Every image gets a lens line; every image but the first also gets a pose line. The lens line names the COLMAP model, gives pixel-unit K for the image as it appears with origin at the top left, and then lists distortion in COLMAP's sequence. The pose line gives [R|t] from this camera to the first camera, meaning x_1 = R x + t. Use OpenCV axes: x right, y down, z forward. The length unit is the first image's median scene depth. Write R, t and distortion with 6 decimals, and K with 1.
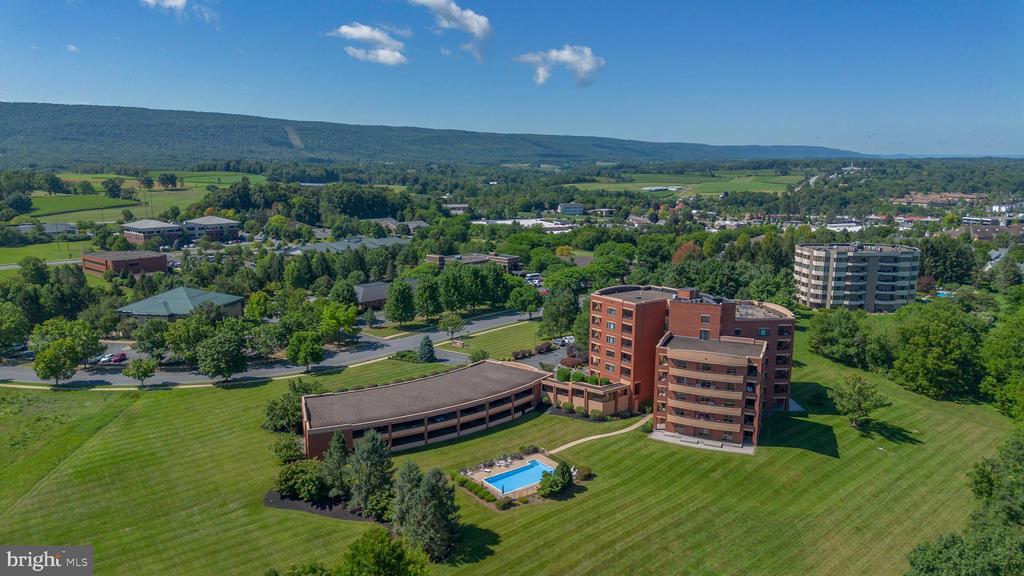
lens RADIAL K [[723.2, 0, 512.0], [0, 723.2, 288.0], [0, 0, 1]] dist [0.082528, -0.087689]
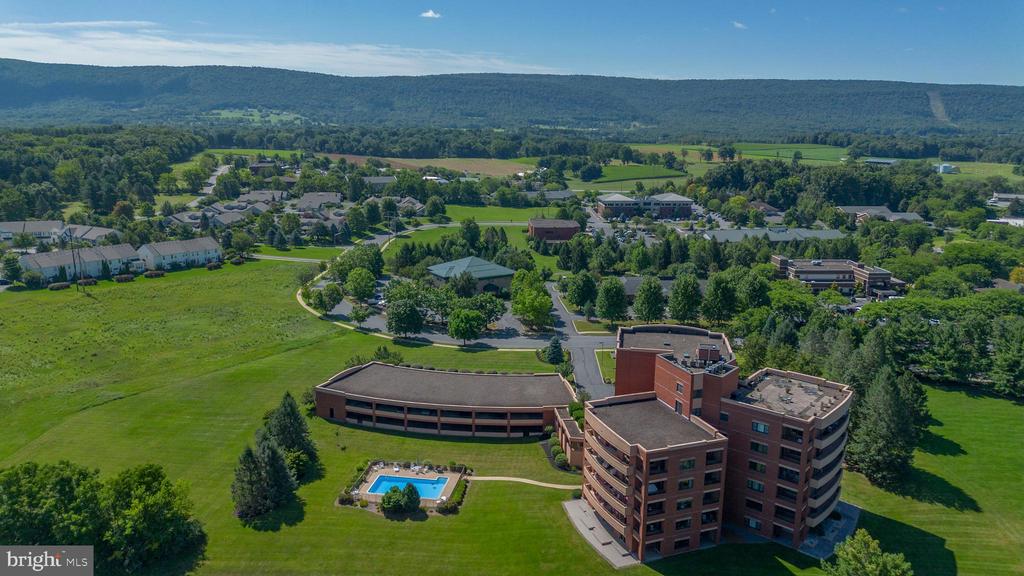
lens RADIAL K [[723.2, 0, 512.0], [0, 723.2, 288.0], [0, 0, 1]] dist [0.082528, -0.087689]
pose [[0.685414, 0.164568, -0.709313, 0.417050], [-0.135250, 0.985947, 0.098058, -0.070059], [0.715483, 0.028724, 0.698040, 0.204450]]
